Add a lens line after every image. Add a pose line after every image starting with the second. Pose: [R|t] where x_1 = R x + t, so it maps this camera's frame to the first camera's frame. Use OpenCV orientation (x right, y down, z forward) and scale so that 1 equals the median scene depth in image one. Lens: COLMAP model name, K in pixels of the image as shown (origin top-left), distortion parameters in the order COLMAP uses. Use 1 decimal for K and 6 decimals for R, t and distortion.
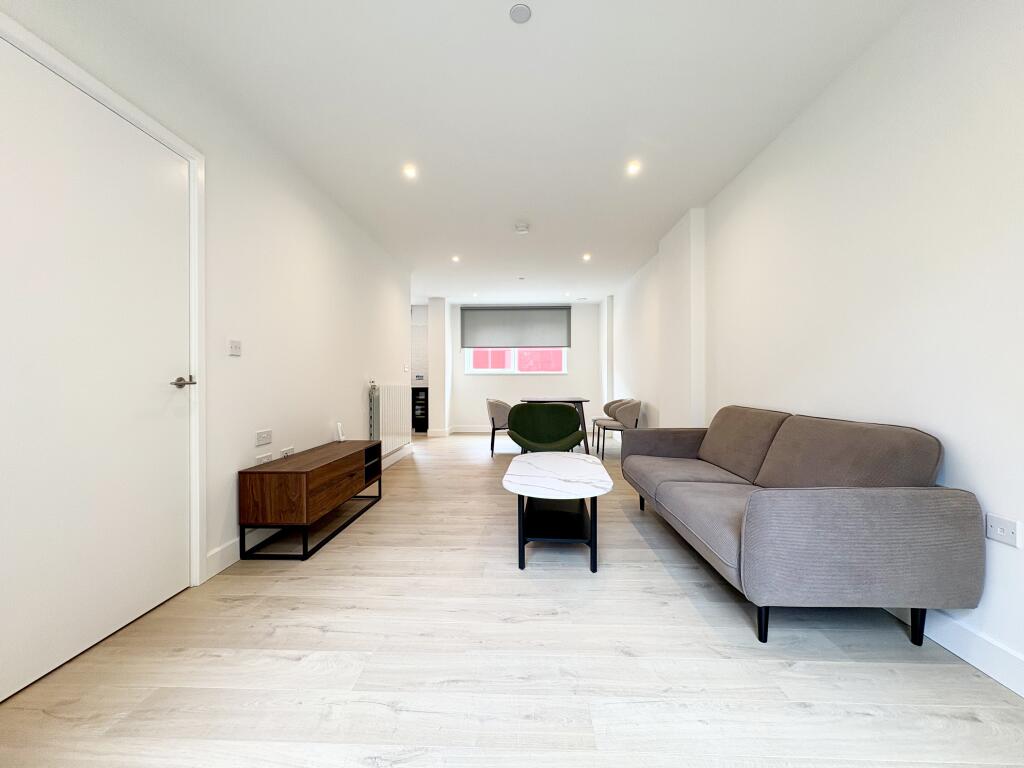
lens RADIAL K [[407.0, 0, 510.1], [0, 407.0, 385.5], [0, 0, 1]] dist [0.000331, 0.000103]
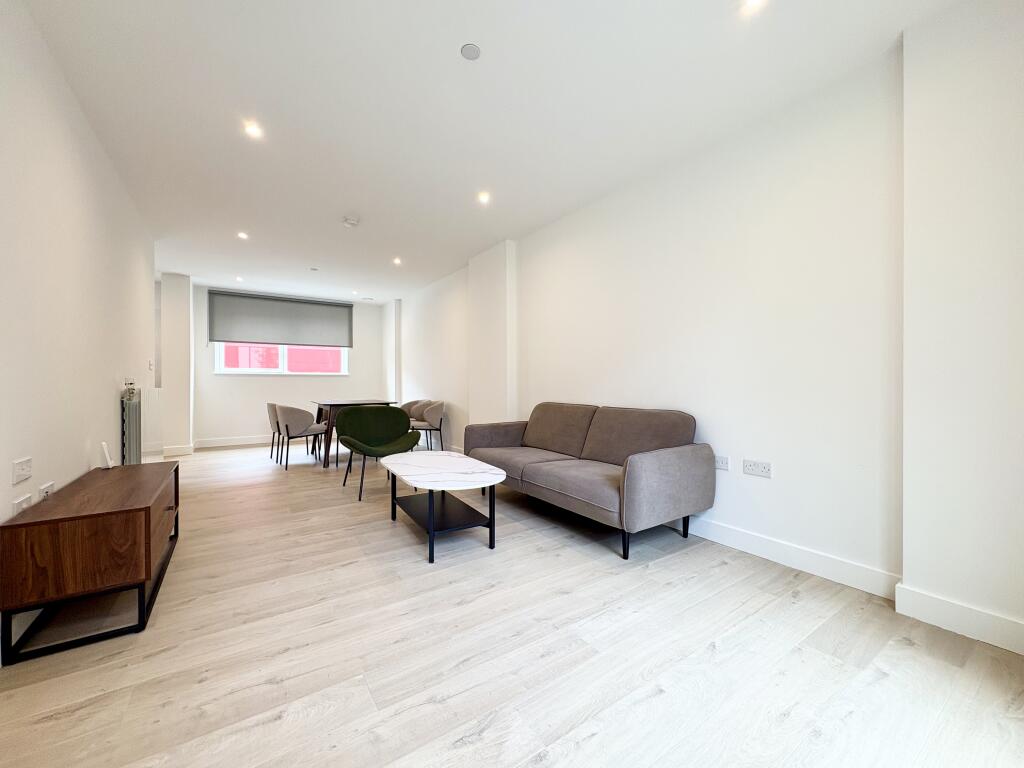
lens RADIAL K [[407.3, 0, 512.0], [0, 407.3, 384.0], [0, 0, 1]] dist [-0.000285, 0.000050]
pose [[0.809000, 0.000020, 0.587808, -0.421836], [0.004890, 0.999965, -0.006763, -0.000375], [-0.587788, 0.008346, 0.808972, 0.028762]]
